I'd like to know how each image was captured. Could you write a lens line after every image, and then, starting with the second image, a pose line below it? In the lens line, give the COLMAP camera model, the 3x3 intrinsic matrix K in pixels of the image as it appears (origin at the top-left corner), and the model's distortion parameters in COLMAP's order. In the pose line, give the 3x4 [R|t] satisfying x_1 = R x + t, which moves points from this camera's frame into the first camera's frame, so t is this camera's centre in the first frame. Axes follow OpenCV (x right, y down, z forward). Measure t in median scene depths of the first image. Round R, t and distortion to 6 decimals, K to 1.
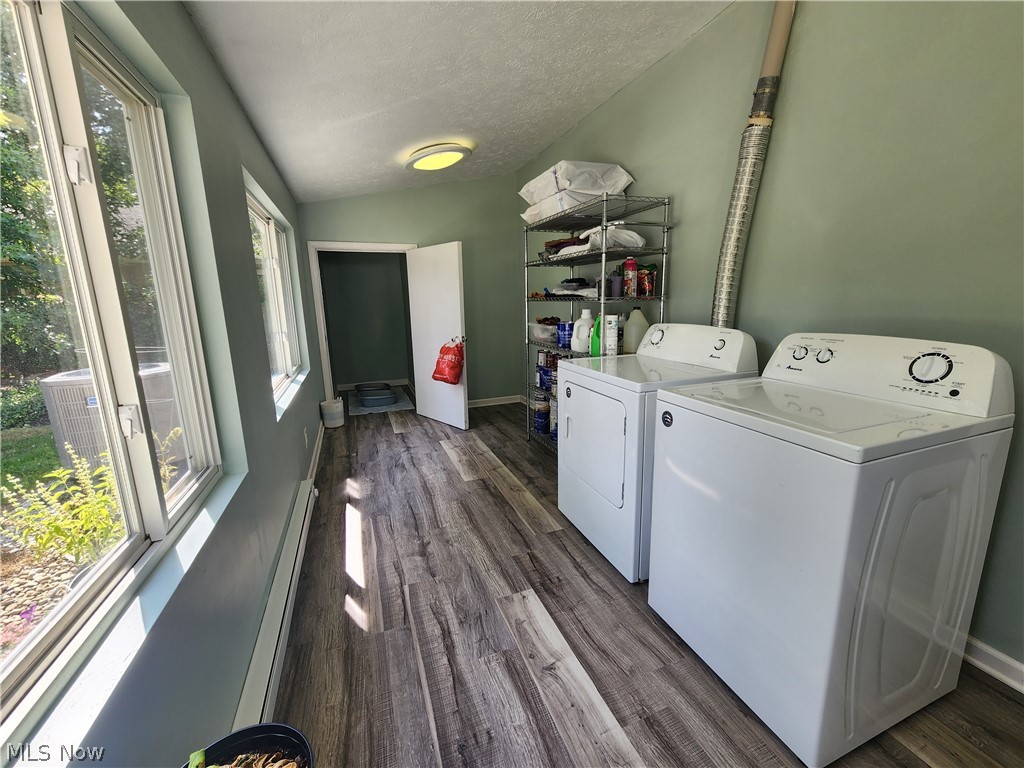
lens RADIAL K [[419.2, 0, 511.9], [0, 419.2, 381.5], [0, 0, 1]] dist [0.002331, 0.000383]
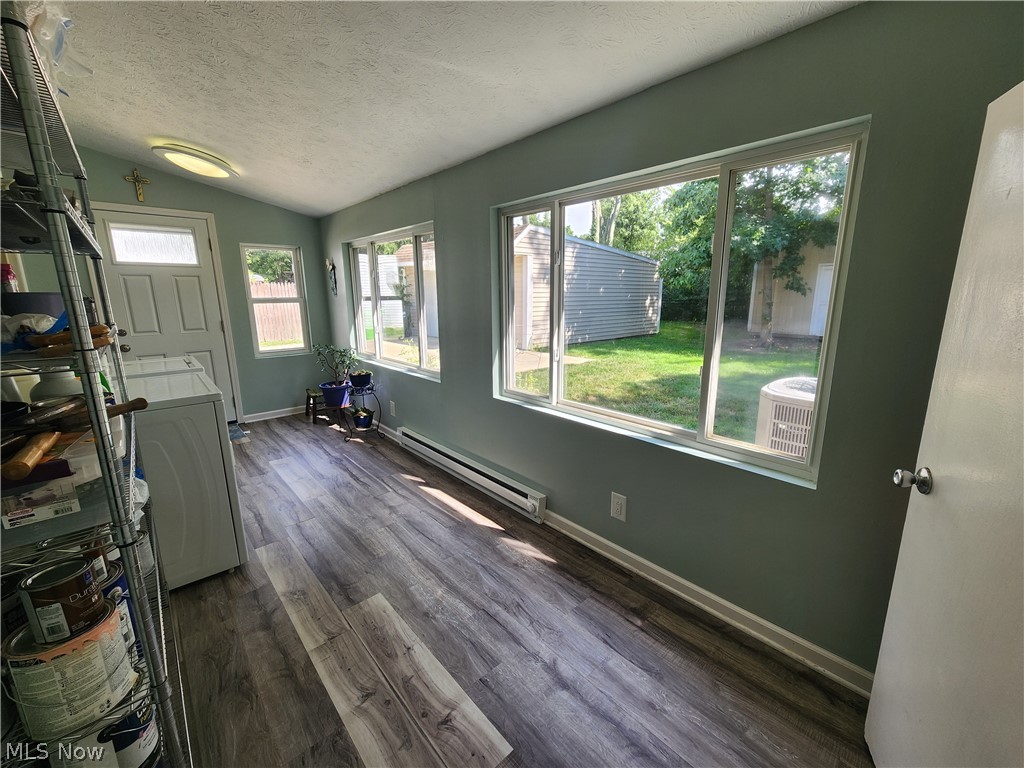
lens RADIAL K [[419.2, 0, 512.6], [0, 419.2, 383.6], [0, 0, 1]] dist [0.002331, 0.000383]
pose [[-0.932270, 0.105810, -0.345944, -0.111179], [-0.042563, 0.917547, 0.395342, -0.327095], [0.359251, 0.383290, -0.850898, 1.483016]]
